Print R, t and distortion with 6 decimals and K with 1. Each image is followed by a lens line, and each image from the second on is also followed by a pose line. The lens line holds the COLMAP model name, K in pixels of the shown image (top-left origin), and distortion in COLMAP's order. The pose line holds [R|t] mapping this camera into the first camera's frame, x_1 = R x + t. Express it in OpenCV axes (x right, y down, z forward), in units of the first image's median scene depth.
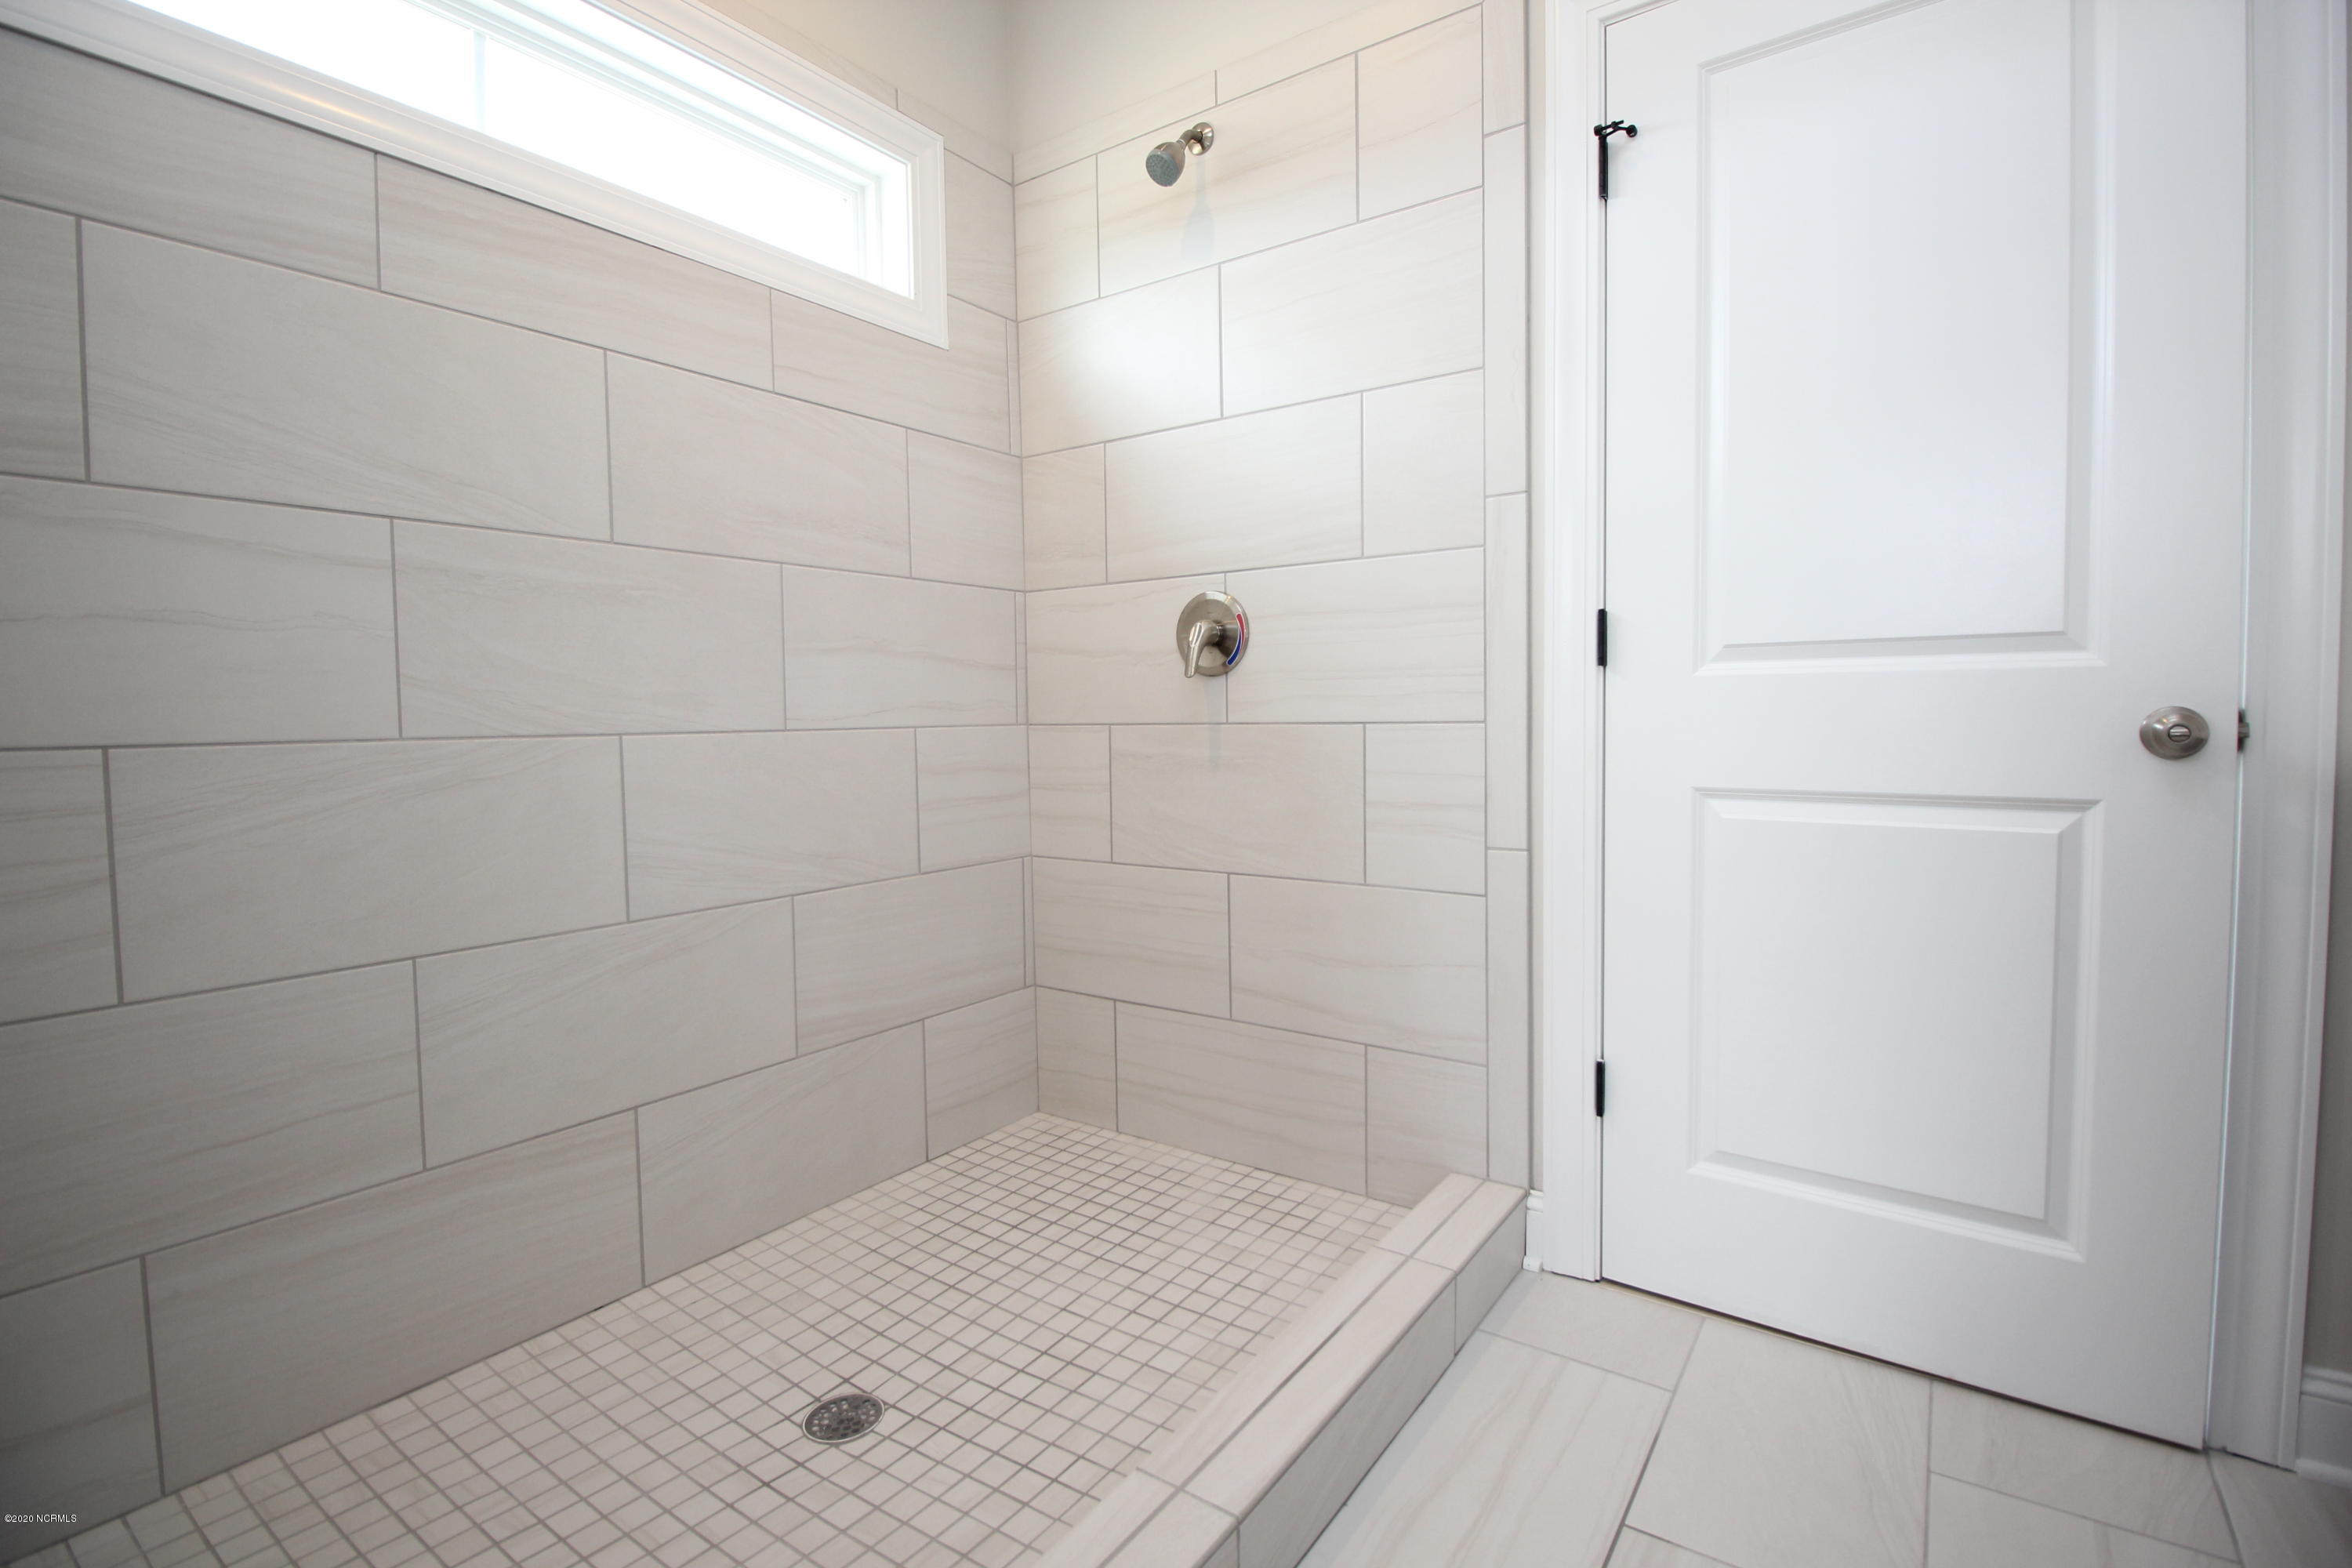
lens RADIAL K [[1082.9, 0, 1178.3], [0, 1082.9, 777.3], [0, 0, 1]] dist [-0.000531, -0.010319]
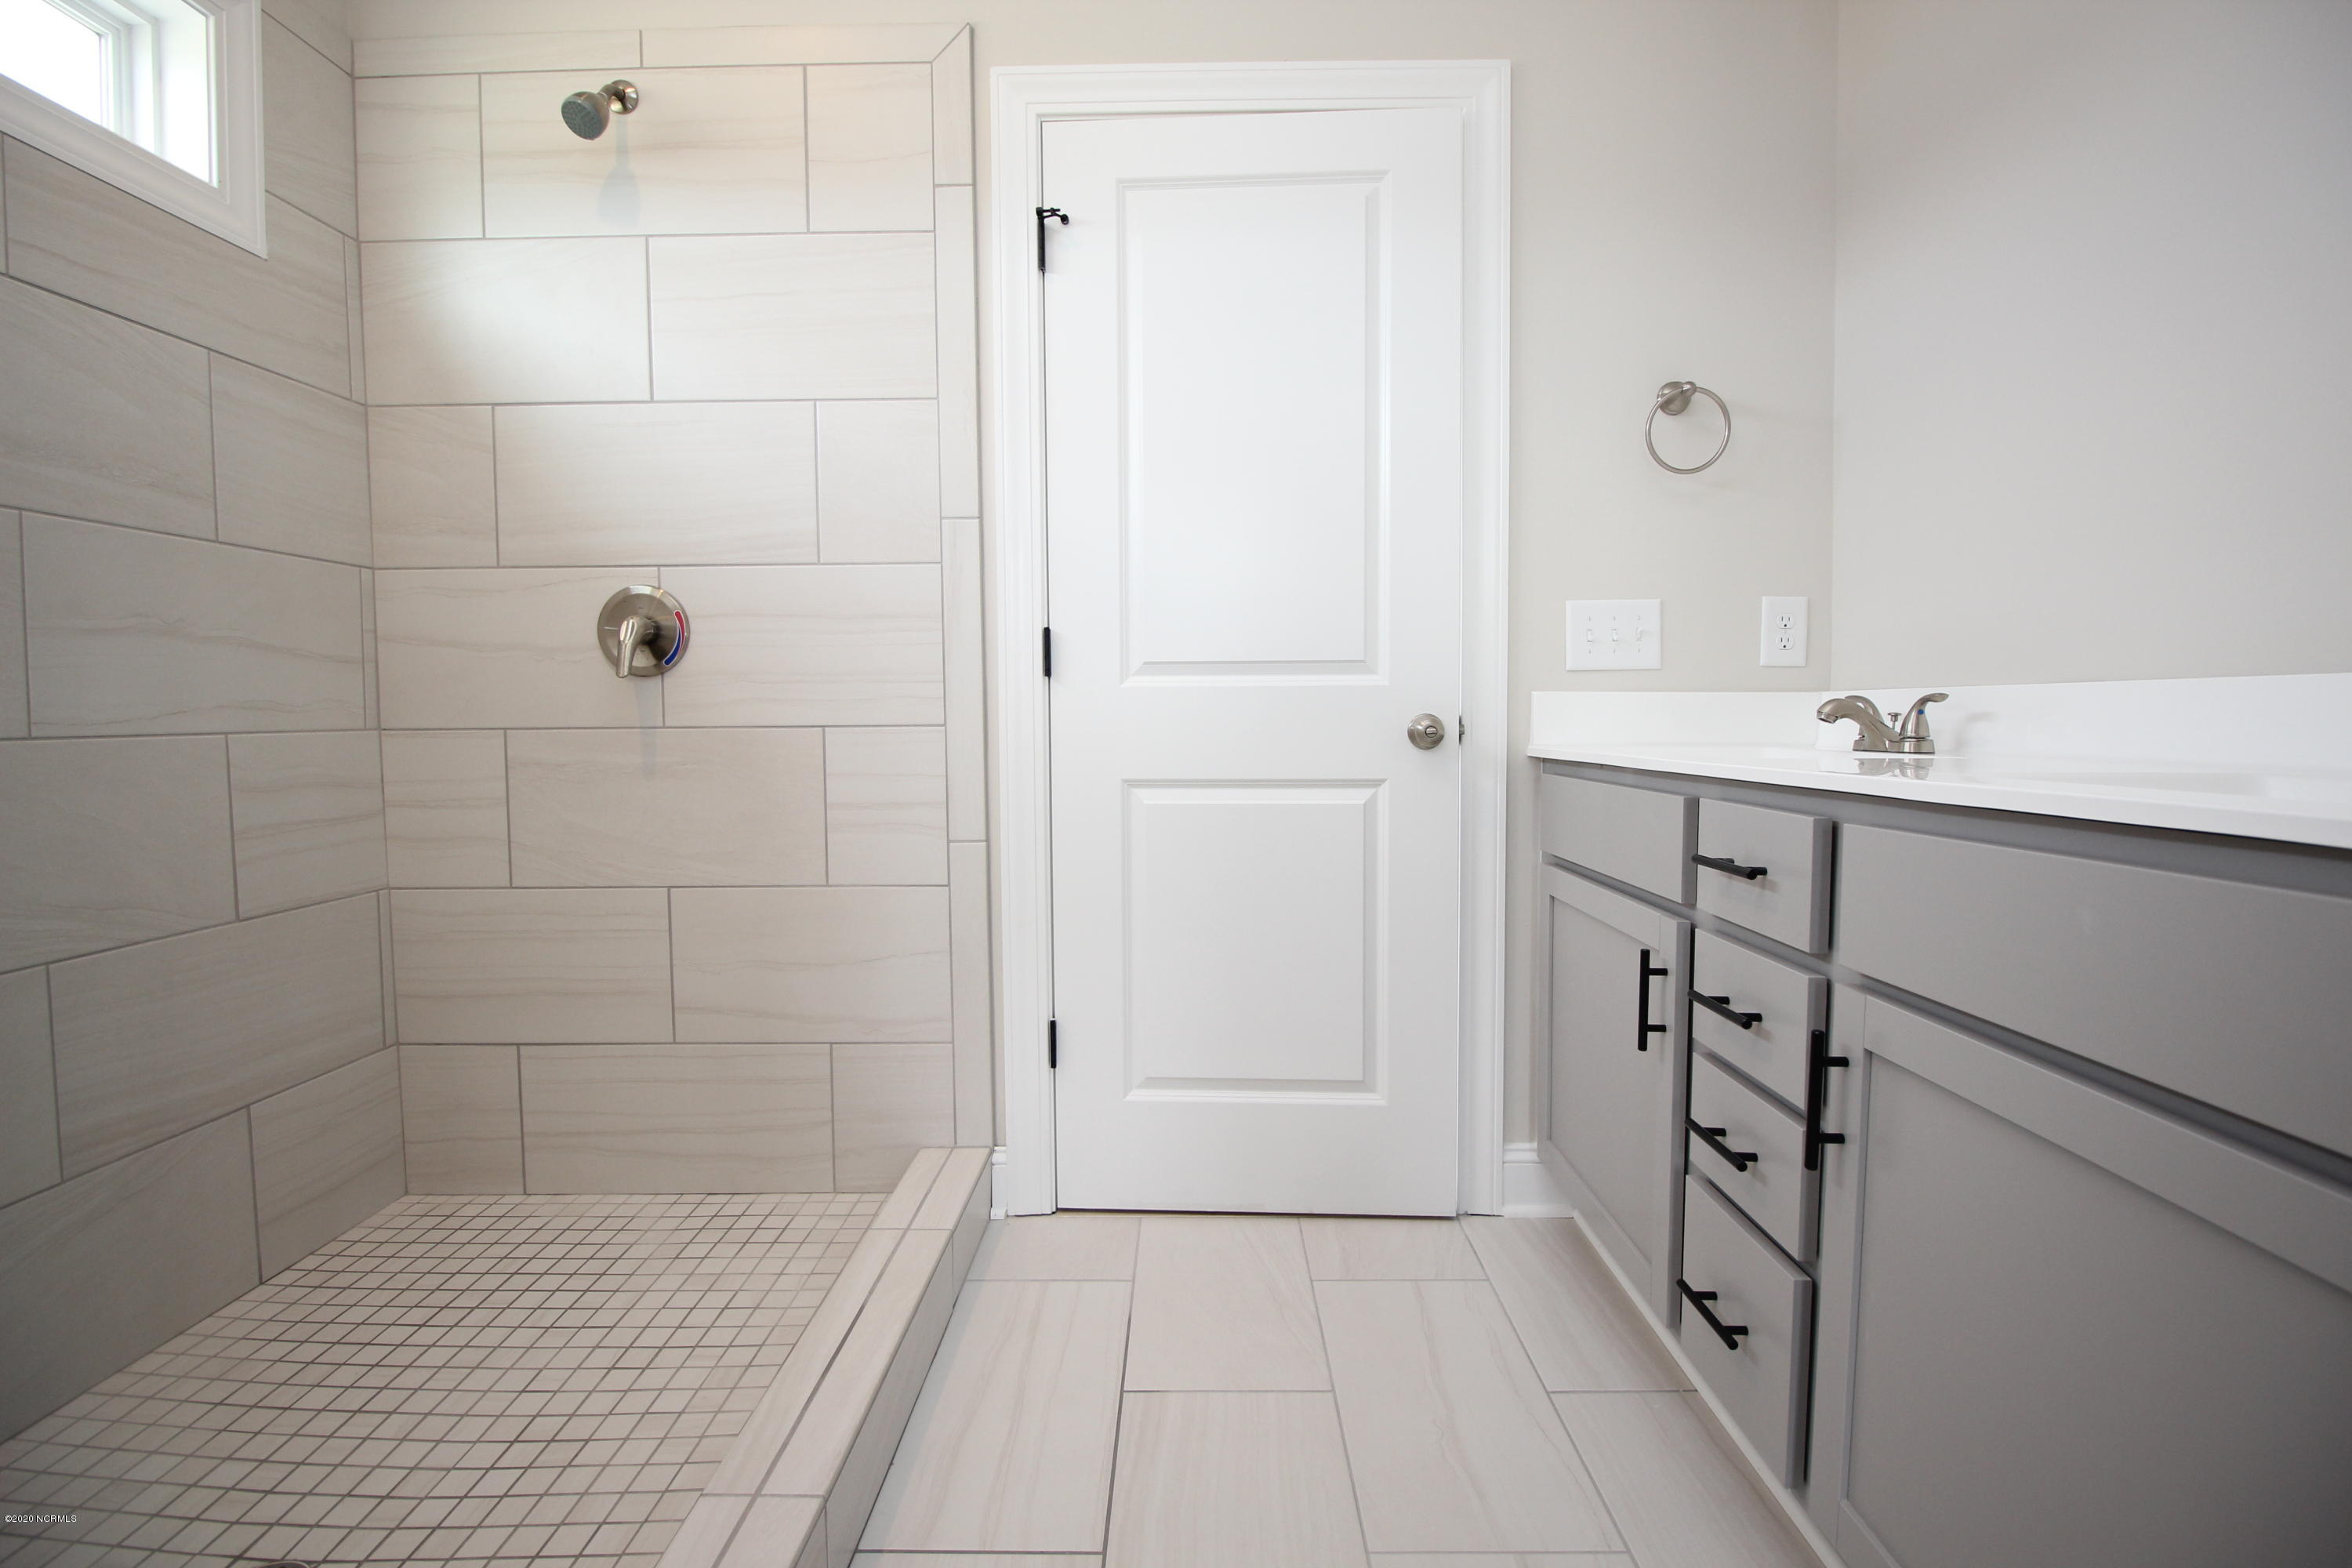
lens RADIAL K [[1082.9, 0, 1169.8], [0, 1082.9, 783.2], [0, 0, 1]] dist [-0.000531, -0.010319]
pose [[0.830960, -0.029488, 0.555550, -0.127373], [0.029879, 0.999519, 0.008362, 0.004153], [-0.555529, 0.009651, 0.831441, -0.025564]]
